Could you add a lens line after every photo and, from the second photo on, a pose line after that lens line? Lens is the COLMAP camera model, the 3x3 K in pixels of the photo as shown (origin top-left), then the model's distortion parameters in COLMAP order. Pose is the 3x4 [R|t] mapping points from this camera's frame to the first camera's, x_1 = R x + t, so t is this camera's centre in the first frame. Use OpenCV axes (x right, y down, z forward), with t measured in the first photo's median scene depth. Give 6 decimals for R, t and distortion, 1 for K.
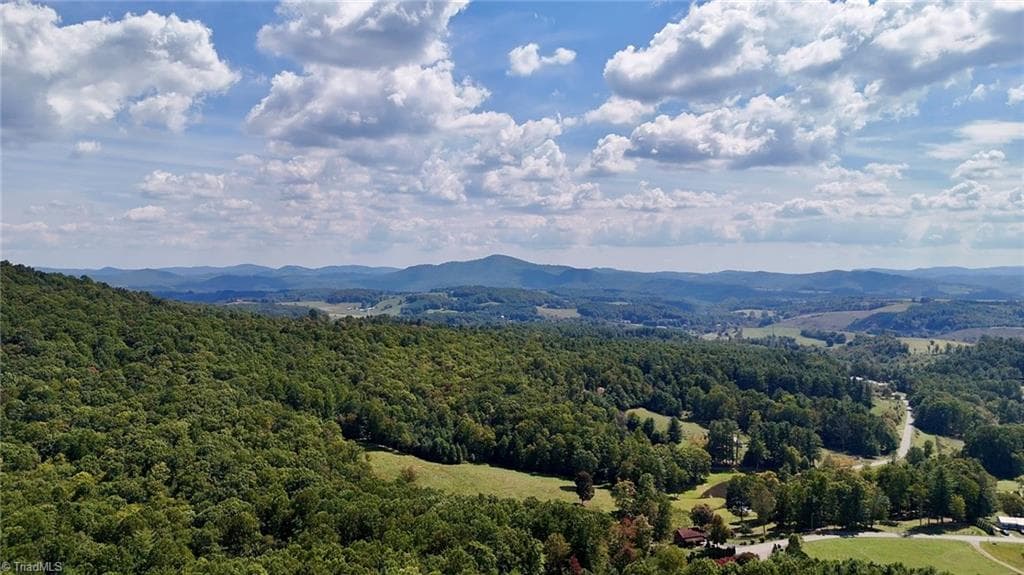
lens RADIAL K [[753.4, 0, 503.7], [0, 753.4, 287.9], [0, 0, 1]] dist [0.066651, -0.066167]
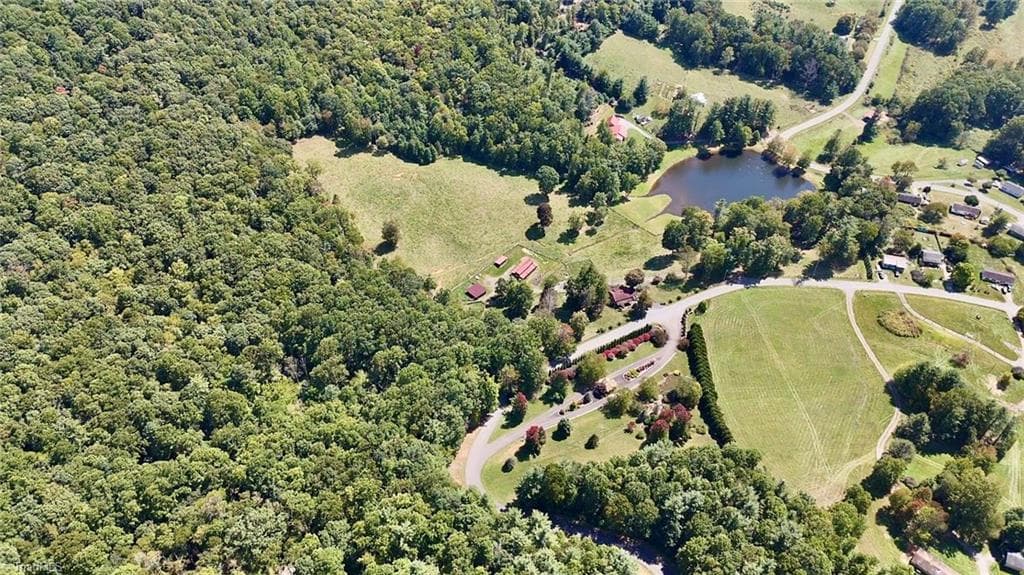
lens RADIAL K [[753.4, 0, 504.2], [0, 753.4, 280.3], [0, 0, 1]] dist [0.066651, -0.066167]
pose [[0.999787, -0.020216, -0.004128, 0.040927], [0.017080, 0.698683, 0.715227, -0.411992], [-0.011575, -0.715145, 0.698880, 0.109611]]
